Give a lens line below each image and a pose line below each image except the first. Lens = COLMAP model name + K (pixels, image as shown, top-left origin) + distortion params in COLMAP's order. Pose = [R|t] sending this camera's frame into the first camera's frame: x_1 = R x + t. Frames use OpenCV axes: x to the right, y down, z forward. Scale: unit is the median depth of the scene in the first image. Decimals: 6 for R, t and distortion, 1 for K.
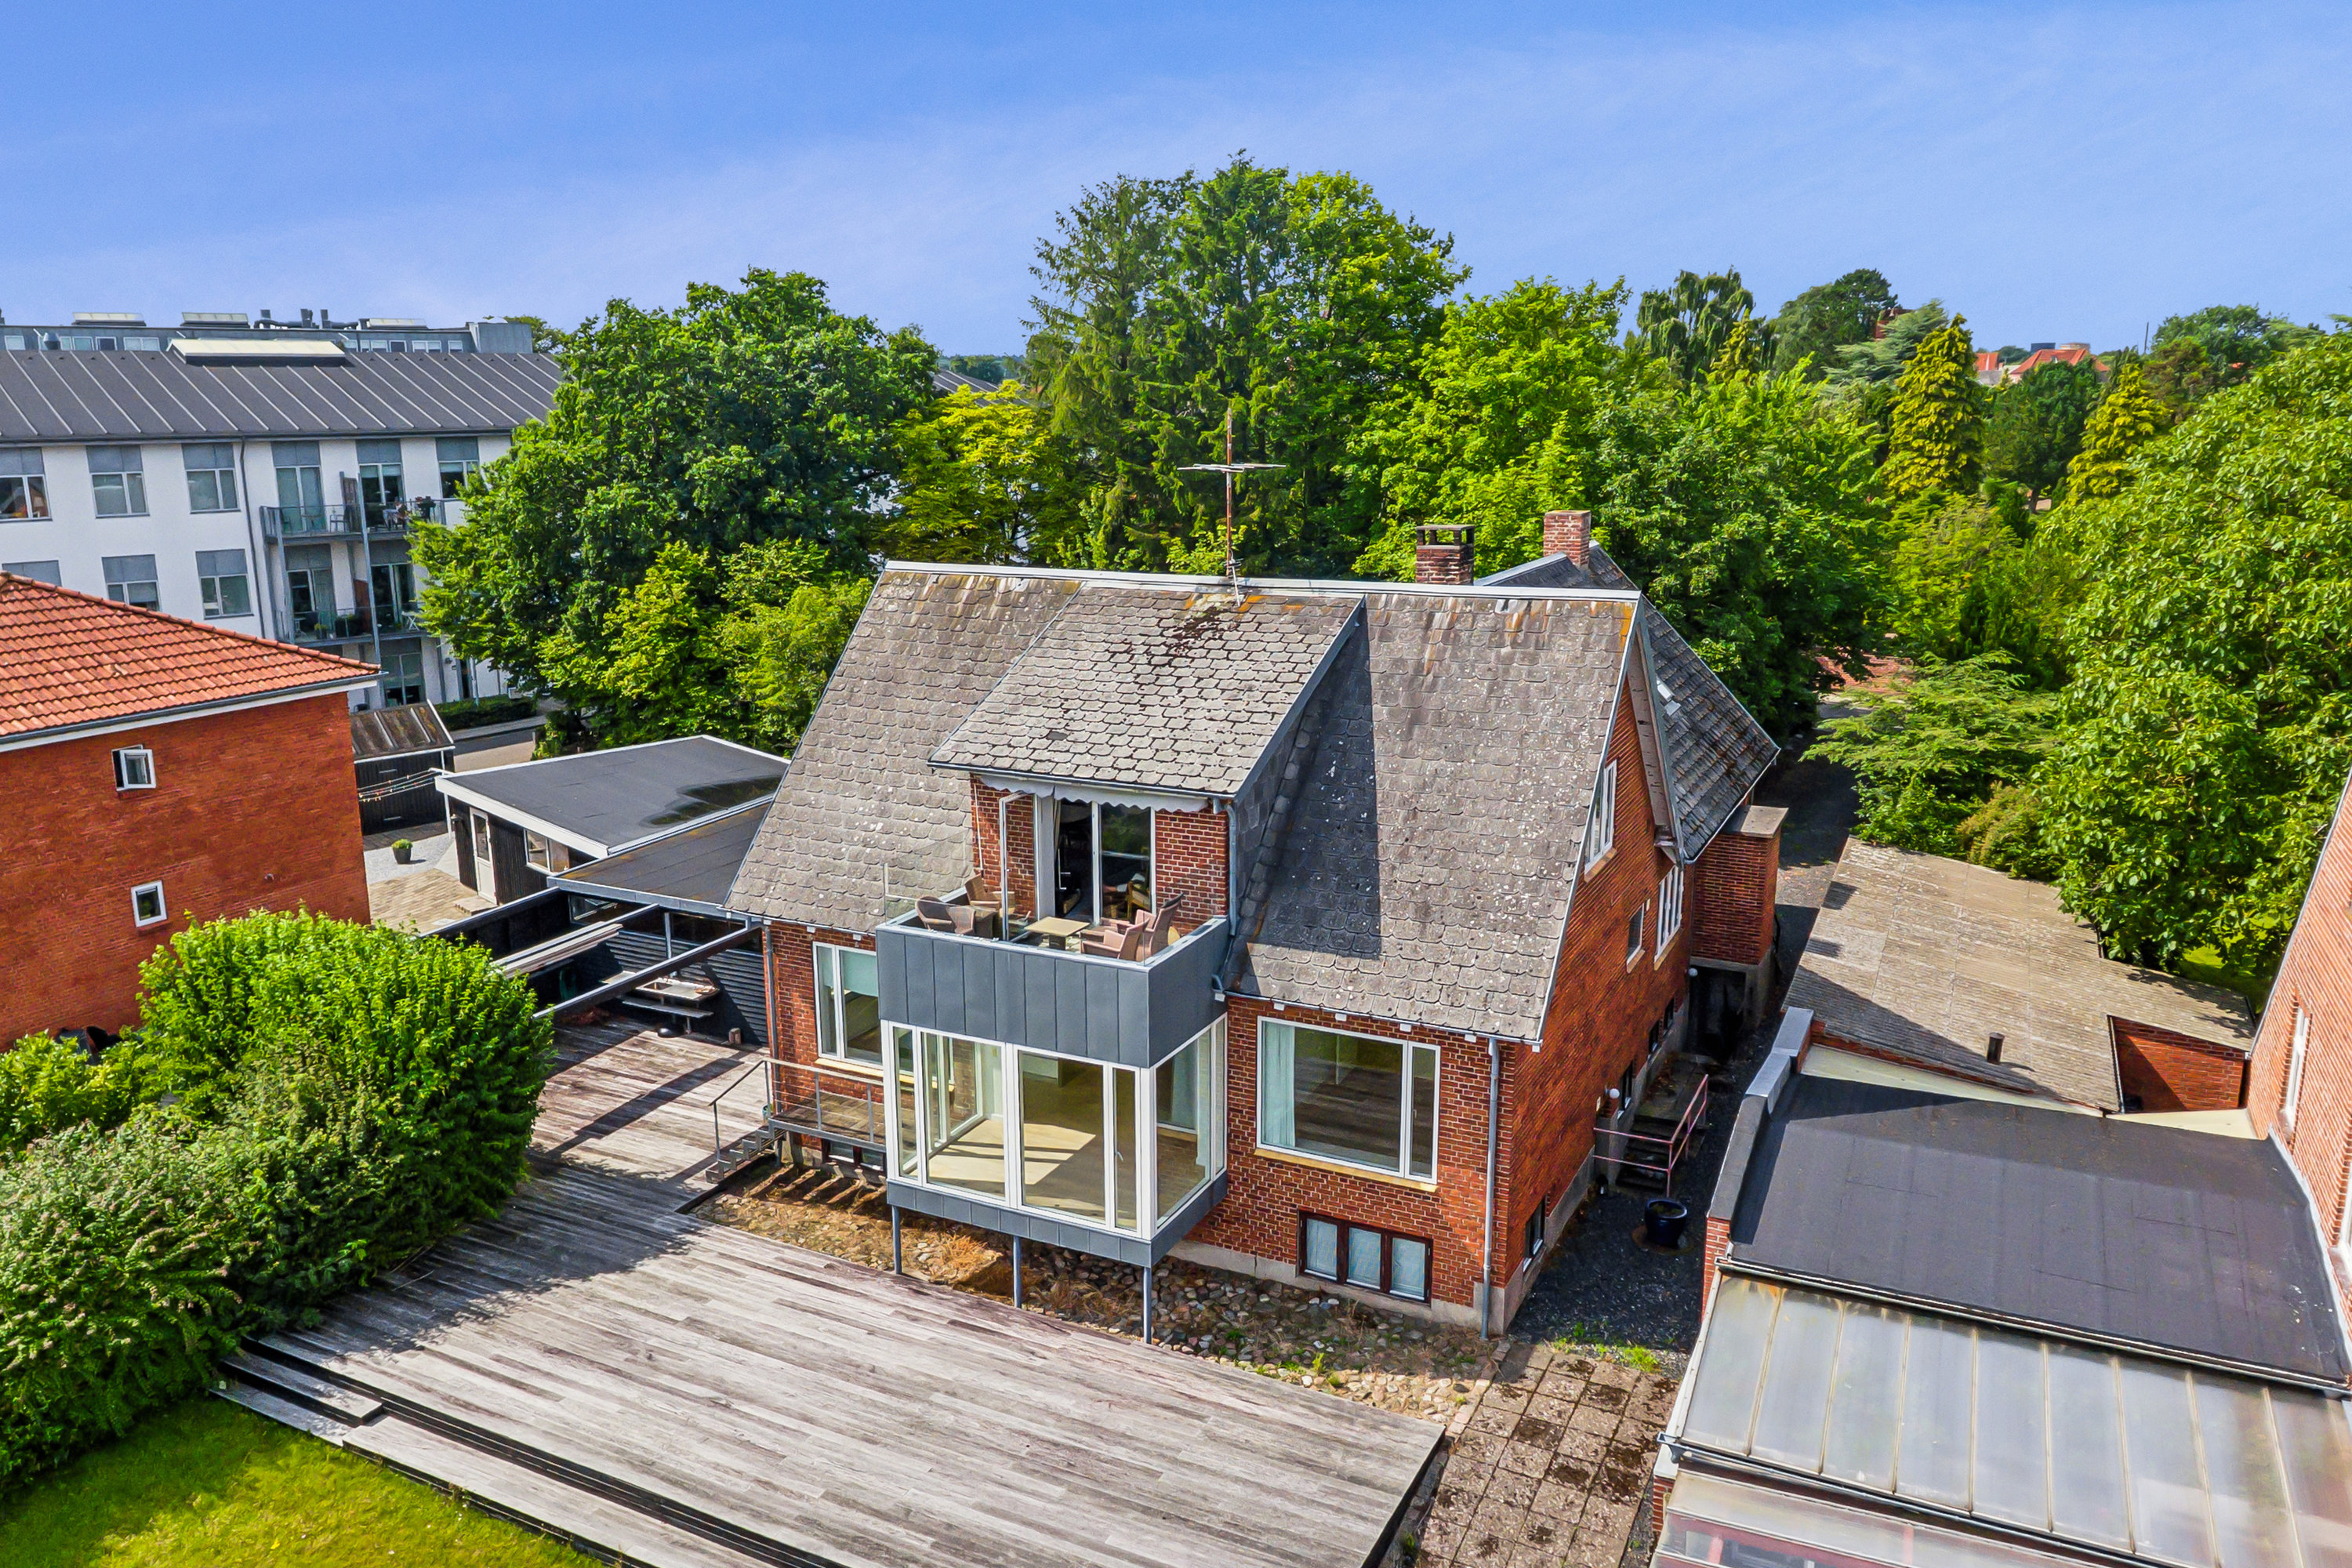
lens RADIAL K [[1739.9, 0, 1176.0], [0, 1739.9, 784.0], [0, 0, 1]] dist [-0.000287, 0.003312]
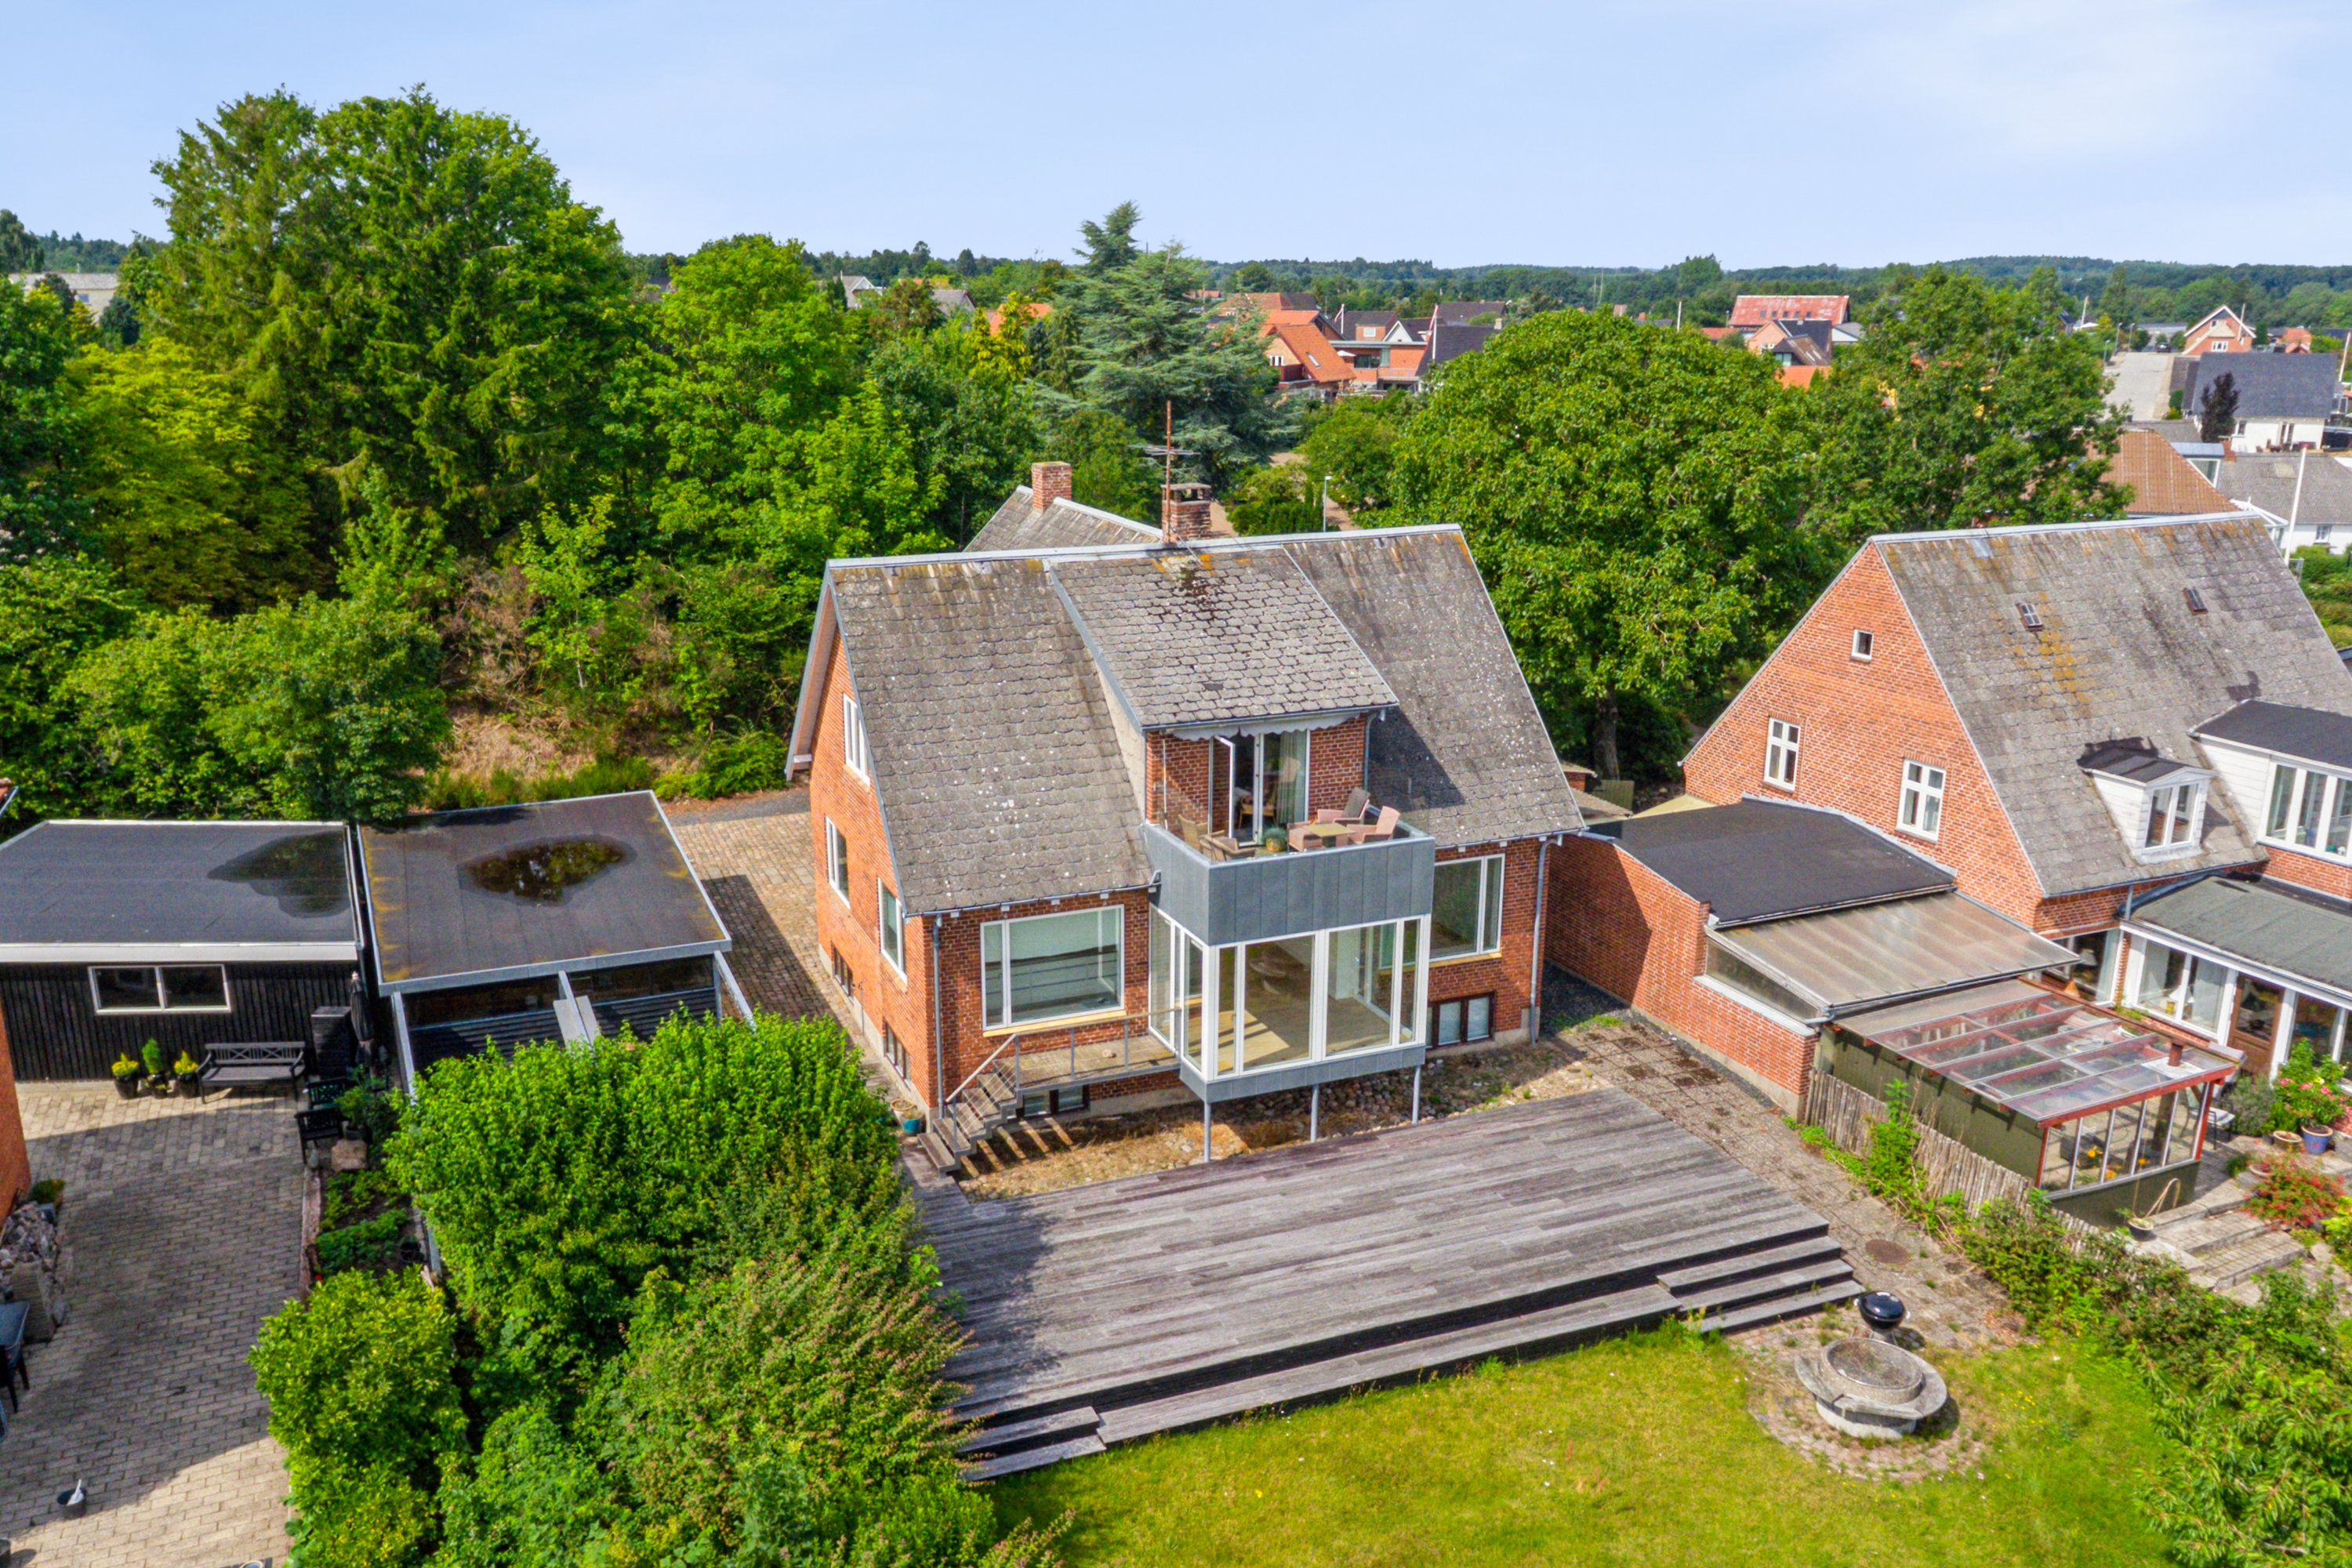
lens RADIAL K [[1761.0, 0, 1176.0], [0, 1761.0, 784.0], [0, 0, 1]] dist [-0.006651, -0.004485]
pose [[0.652433, -0.196211, 0.732006, -1.048119], [0.159036, 0.979843, 0.120894, -0.119942], [-0.740971, 0.037540, 0.670486, 0.225765]]
